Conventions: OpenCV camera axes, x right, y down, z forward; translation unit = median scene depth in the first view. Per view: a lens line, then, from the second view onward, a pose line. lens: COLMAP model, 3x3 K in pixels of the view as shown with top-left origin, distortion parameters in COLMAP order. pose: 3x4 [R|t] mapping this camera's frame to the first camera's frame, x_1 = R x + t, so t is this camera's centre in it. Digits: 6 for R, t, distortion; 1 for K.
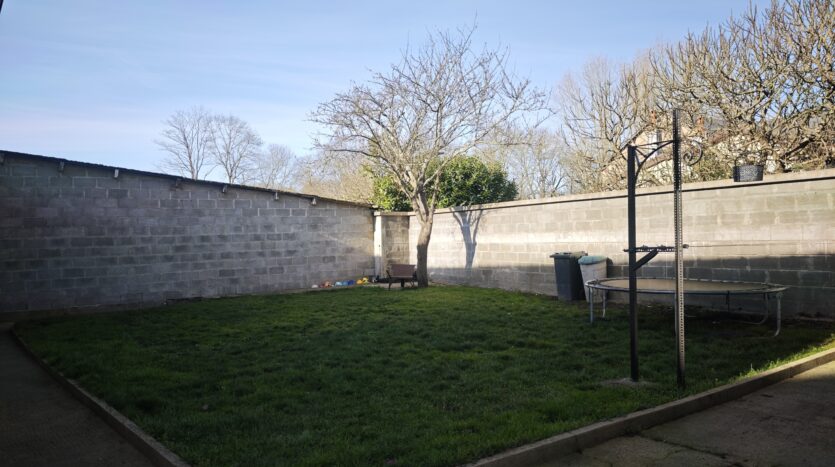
lens RADIAL K [[554.2, 0, 417.5], [0, 554.2, 233.5], [0, 0, 1]] dist [0.004819, -0.002641]
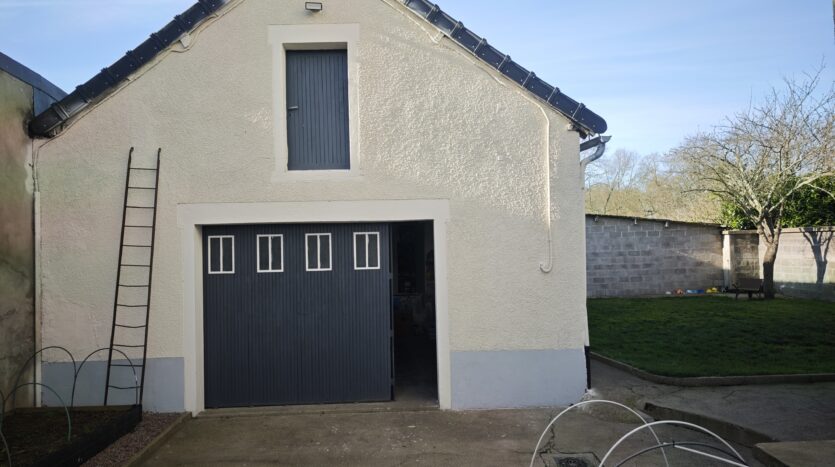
lens RADIAL K [[554.2, 0, 417.5], [0, 554.2, 233.5], [0, 0, 1]] dist [0.004819, -0.002641]
pose [[0.827803, -0.009263, -0.560943, 0.049831], [0.010473, 0.999945, -0.001057, -0.043794], [0.560922, -0.004999, 0.827854, -0.354237]]
